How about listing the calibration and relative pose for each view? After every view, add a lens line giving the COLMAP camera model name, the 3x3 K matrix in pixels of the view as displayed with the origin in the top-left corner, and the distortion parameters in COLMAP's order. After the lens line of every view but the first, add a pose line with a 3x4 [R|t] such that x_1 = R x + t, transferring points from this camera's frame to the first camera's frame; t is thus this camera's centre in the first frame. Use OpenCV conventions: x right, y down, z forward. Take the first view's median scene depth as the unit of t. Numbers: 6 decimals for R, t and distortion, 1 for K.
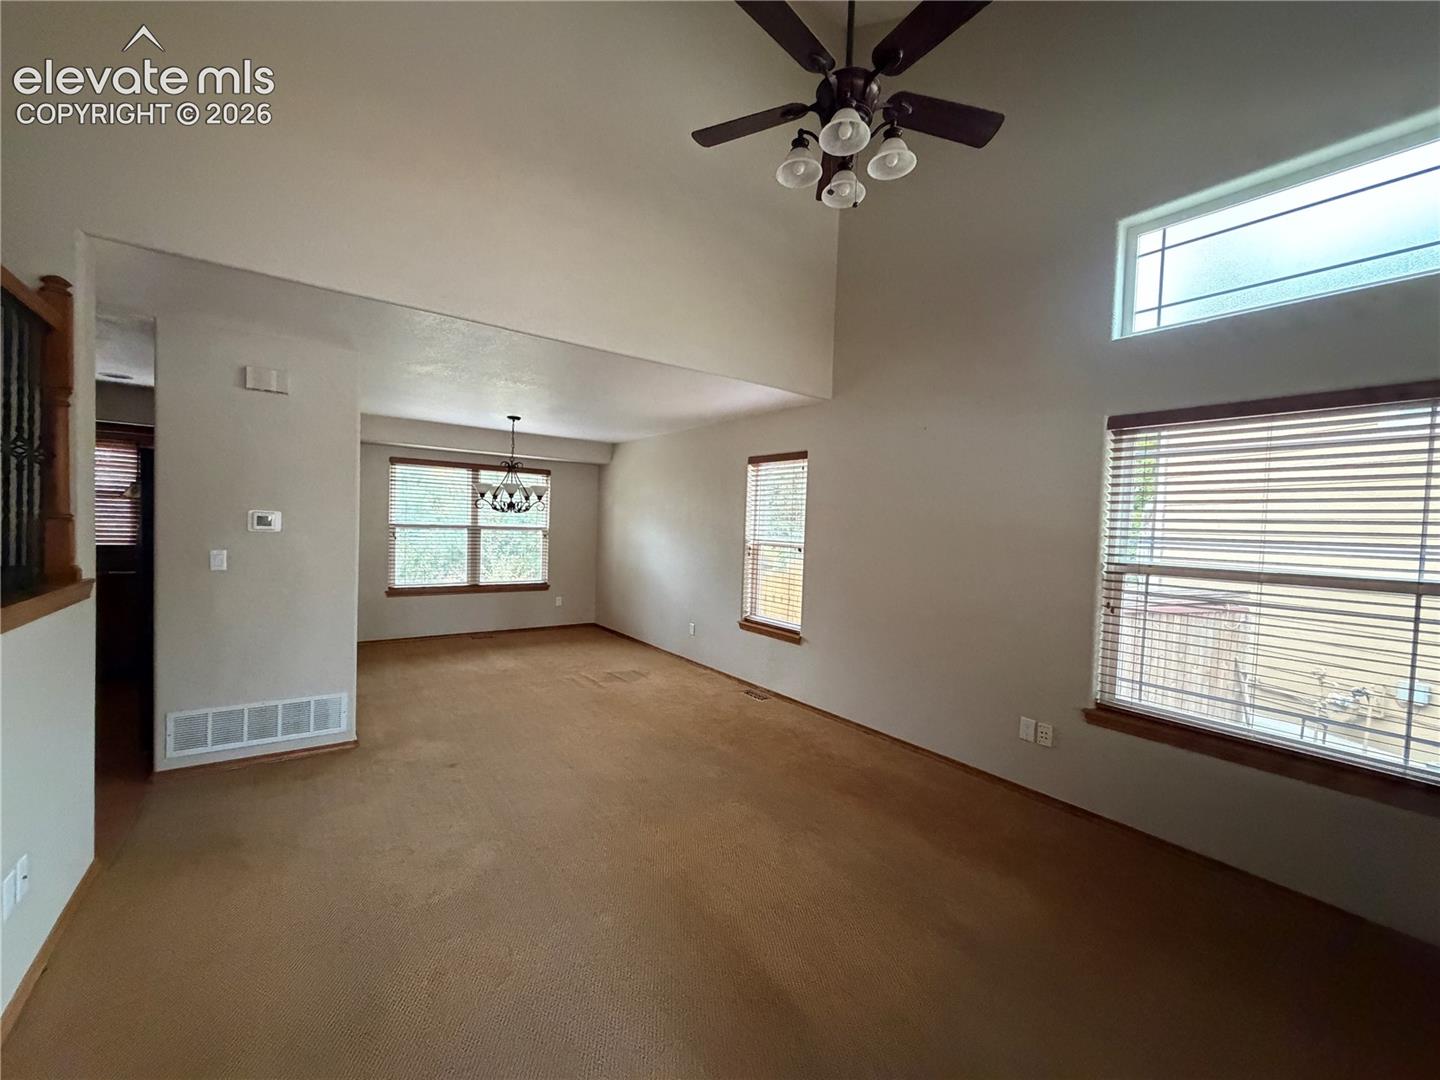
lens RADIAL K [[575.4, 0, 721.4], [0, 575.4, 542.4], [0, 0, 1]] dist [-0.000795, -0.000249]
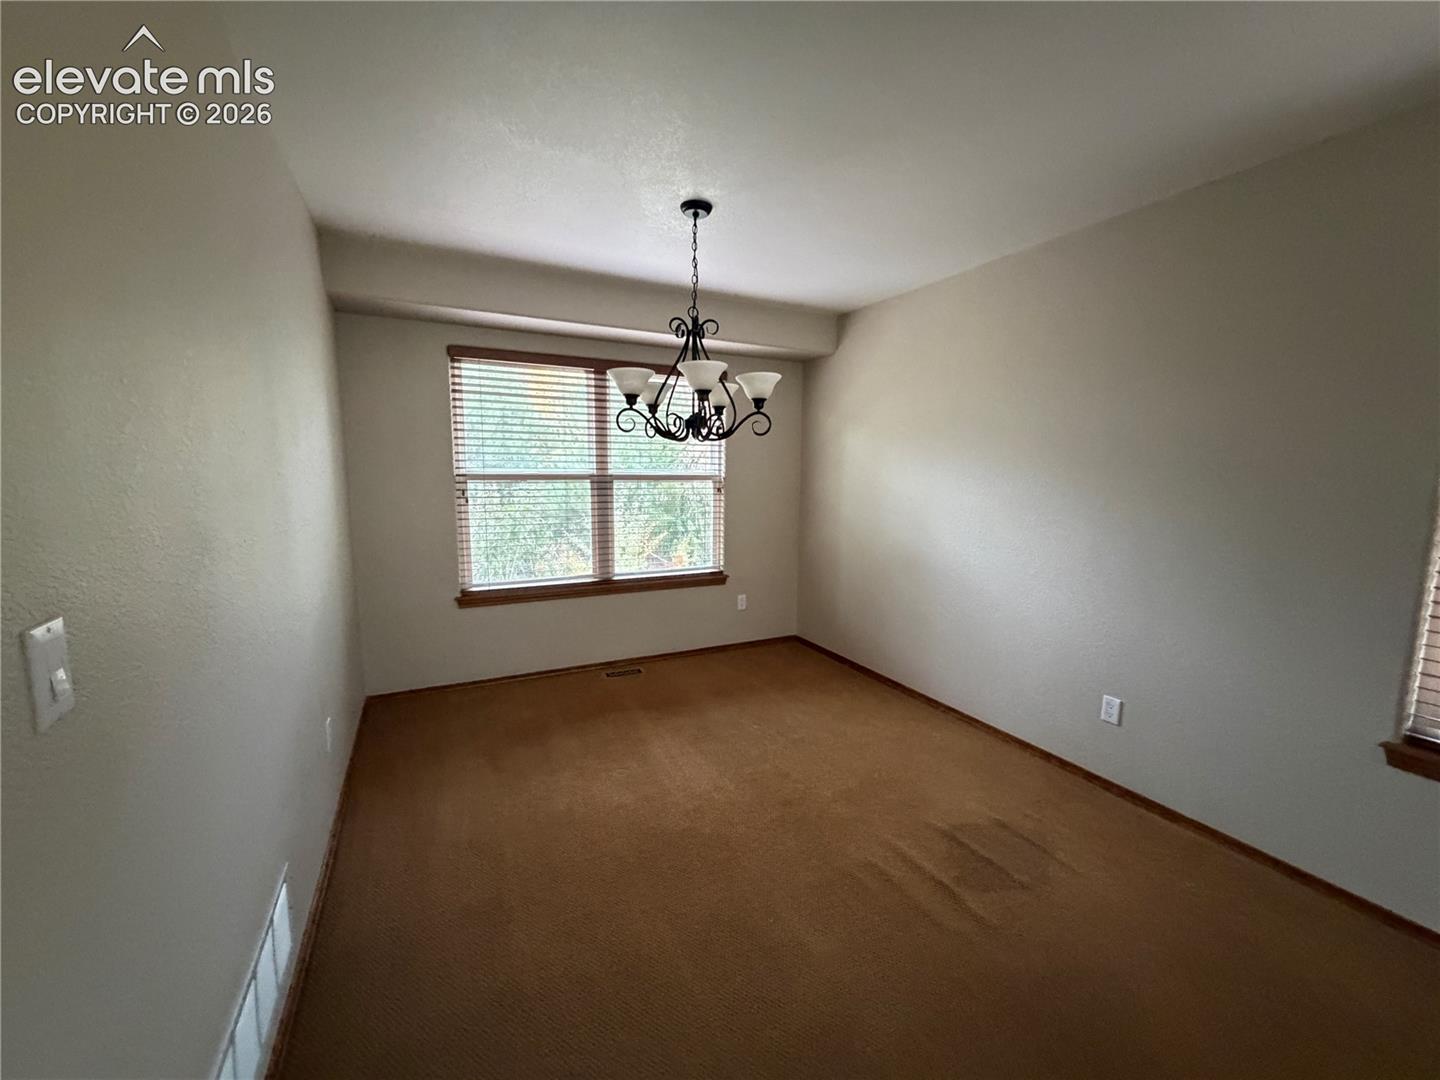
lens RADIAL K [[574.1, 0, 716.1], [0, 574.1, 541.4], [0, 0, 1]] dist [-0.001106, -0.000132]
pose [[0.984453, -0.001905, -0.175638, -0.229309], [0.018185, 0.995673, 0.091126, -0.013489], [0.174704, -0.092903, 0.980228, 0.482312]]
